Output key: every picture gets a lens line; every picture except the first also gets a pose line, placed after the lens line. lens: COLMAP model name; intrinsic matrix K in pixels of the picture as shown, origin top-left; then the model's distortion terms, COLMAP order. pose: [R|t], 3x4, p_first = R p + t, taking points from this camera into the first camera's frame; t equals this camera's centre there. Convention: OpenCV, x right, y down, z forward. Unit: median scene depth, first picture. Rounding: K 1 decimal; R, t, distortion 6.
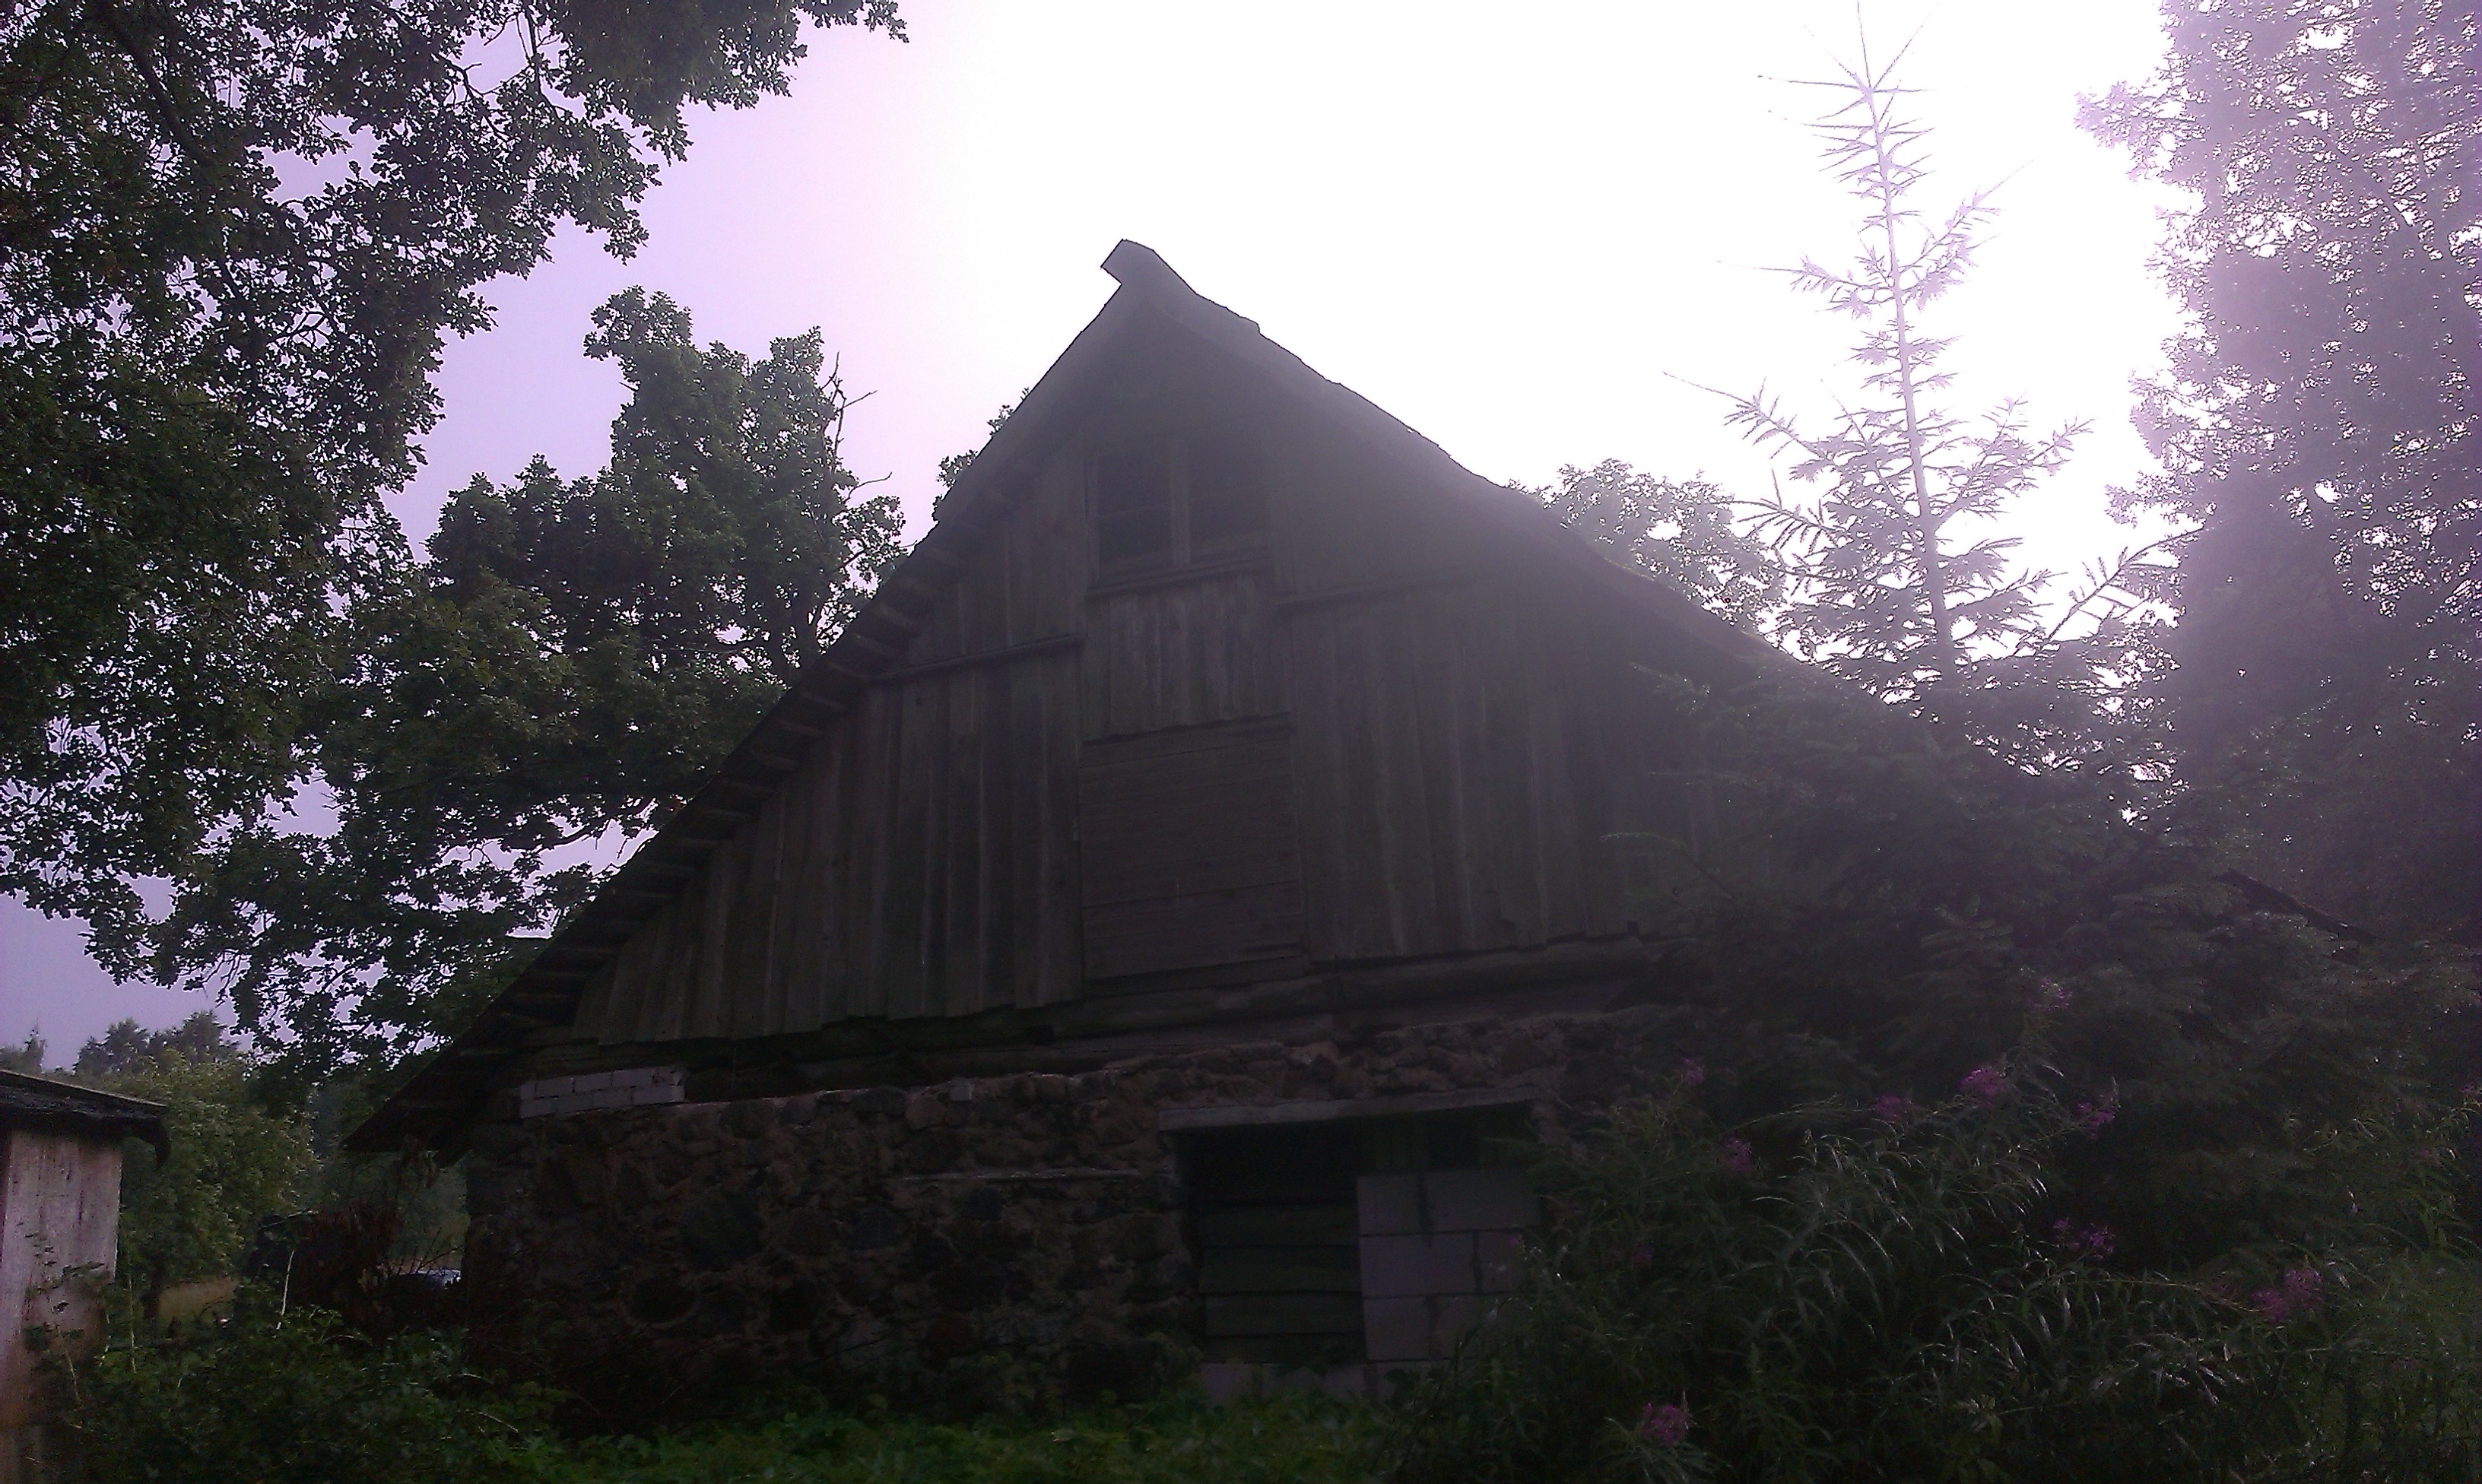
lens RADIAL K [[1984.9, 0, 1220.6], [0, 1984.9, 759.2], [0, 0, 1]] dist [0.130352, -0.239638]
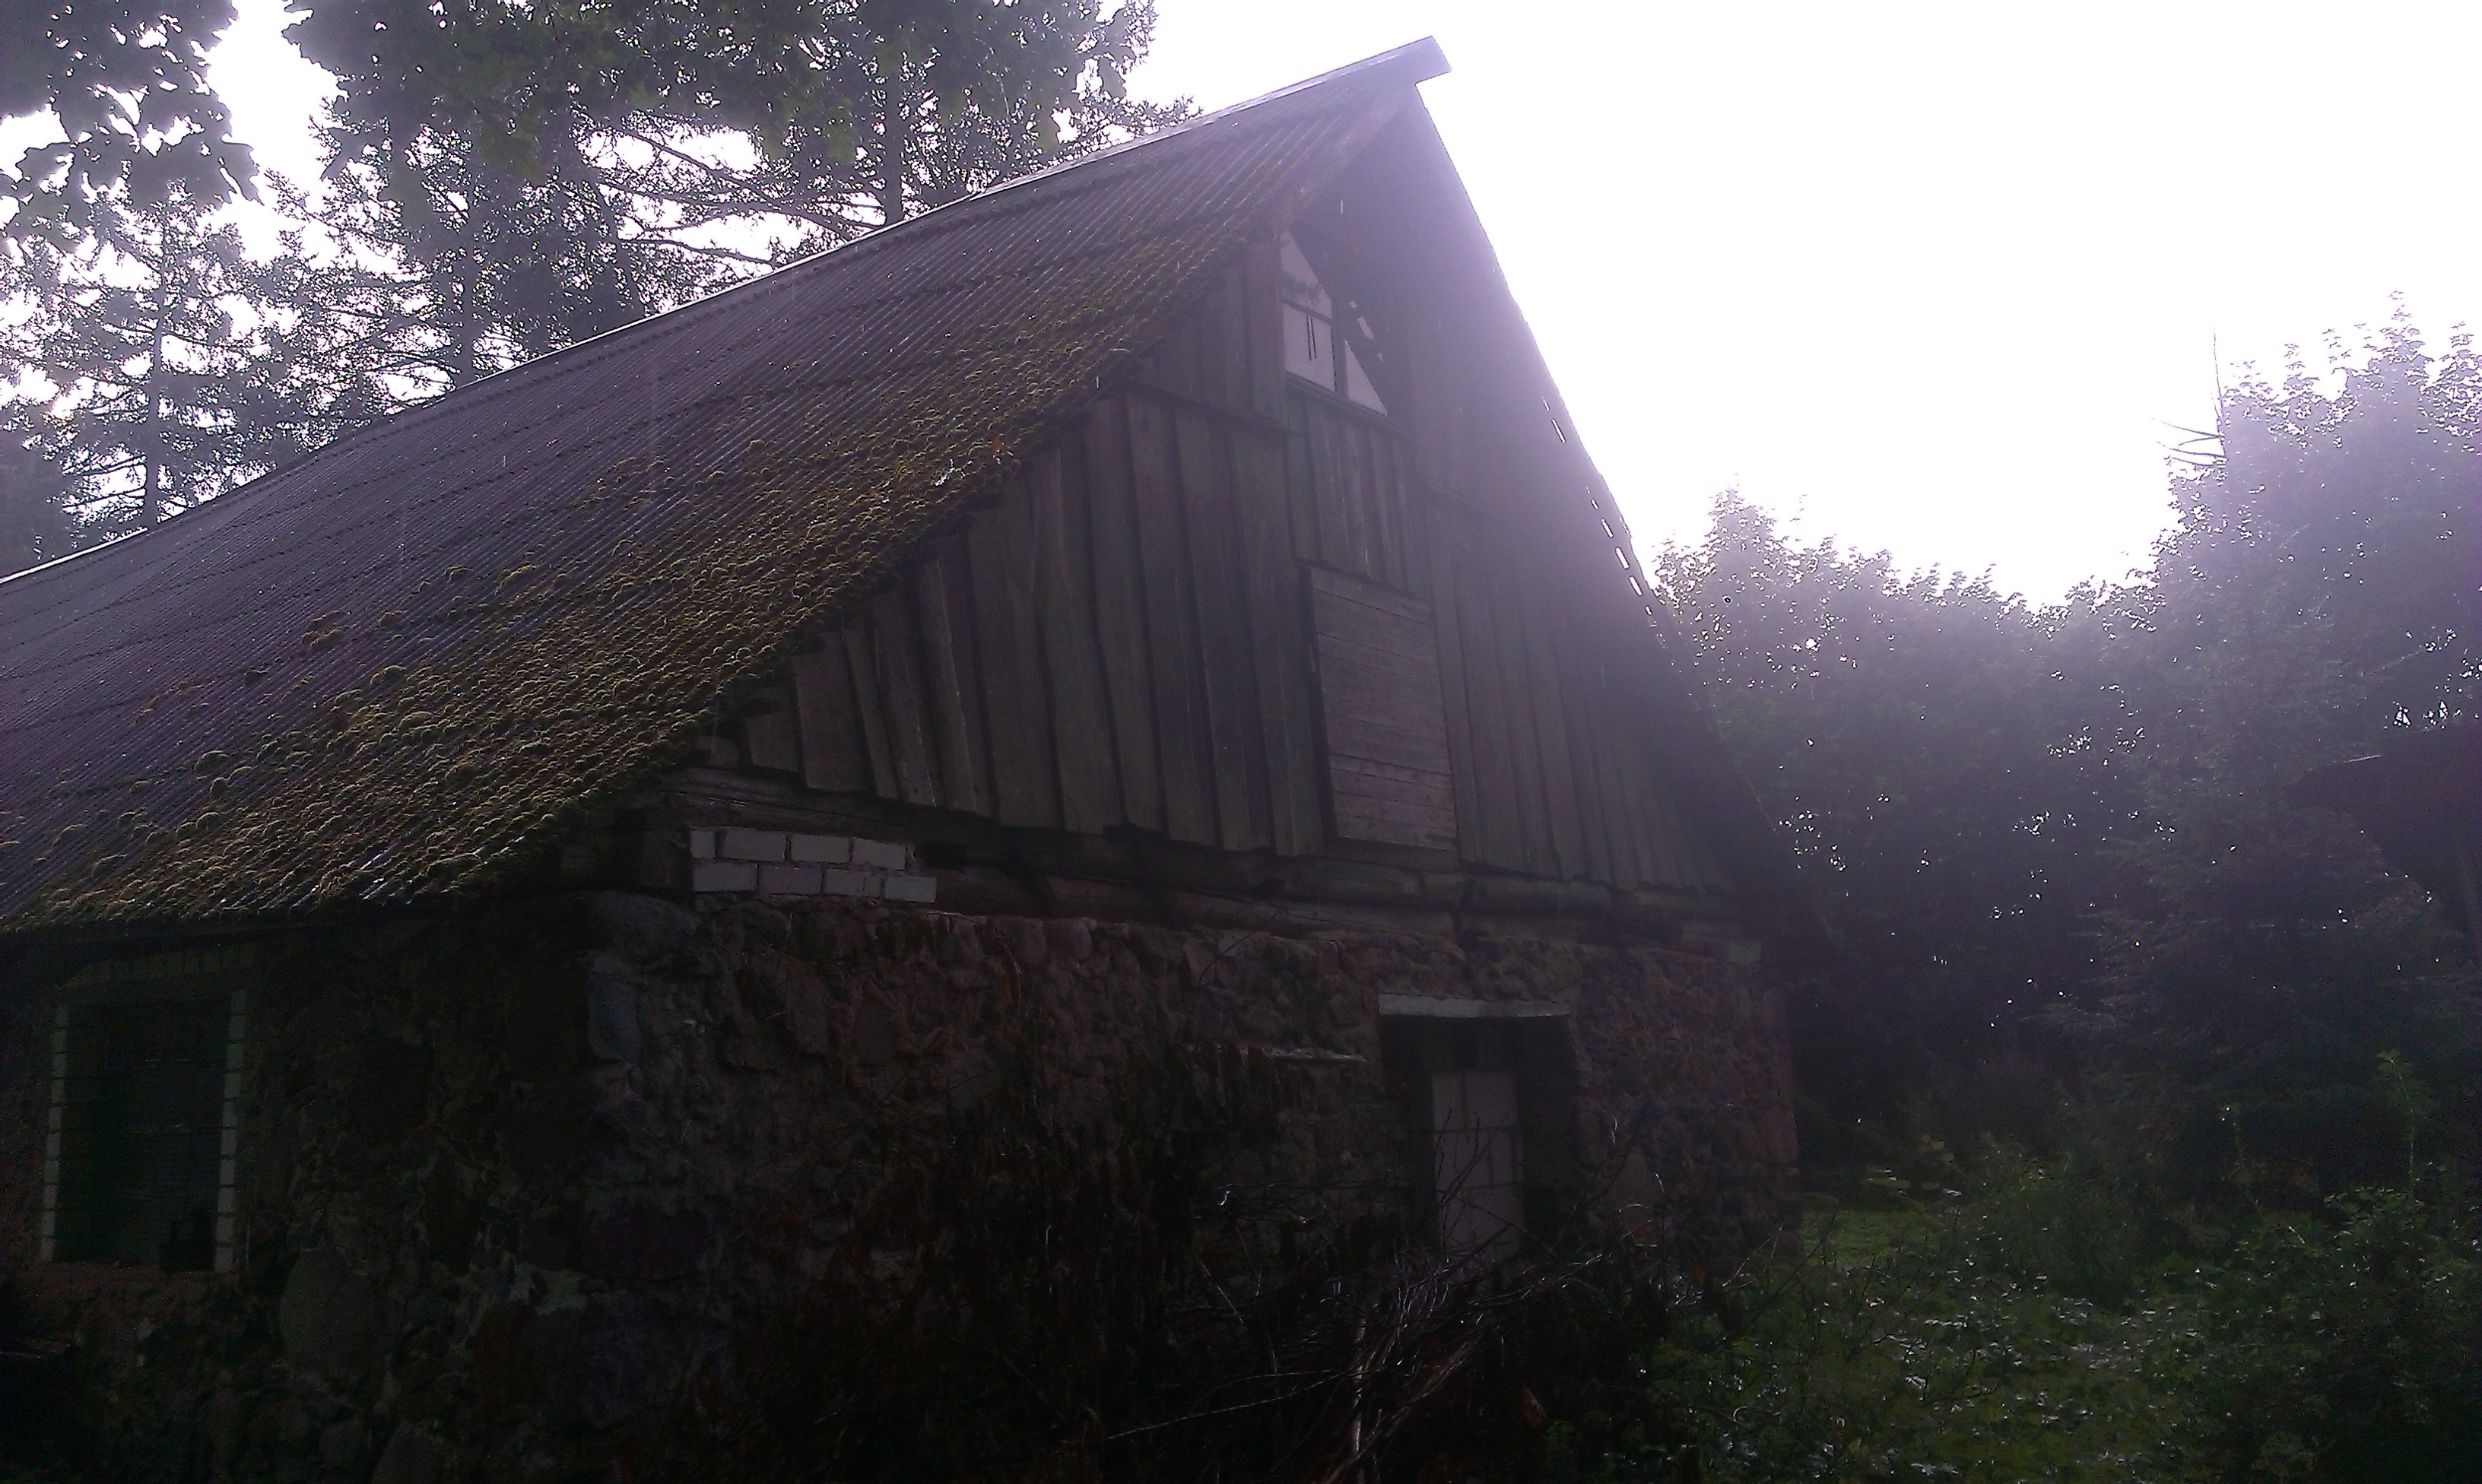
lens RADIAL K [[1984.9, 0, 1220.6], [0, 1984.9, 759.2], [0, 0, 1]] dist [0.130352, -0.239638]
pose [[0.299861, 0.191571, 0.934550, -0.885350], [-0.220604, 0.967002, -0.127440, 0.196644], [-0.928126, -0.167952, 0.332227, 0.752118]]
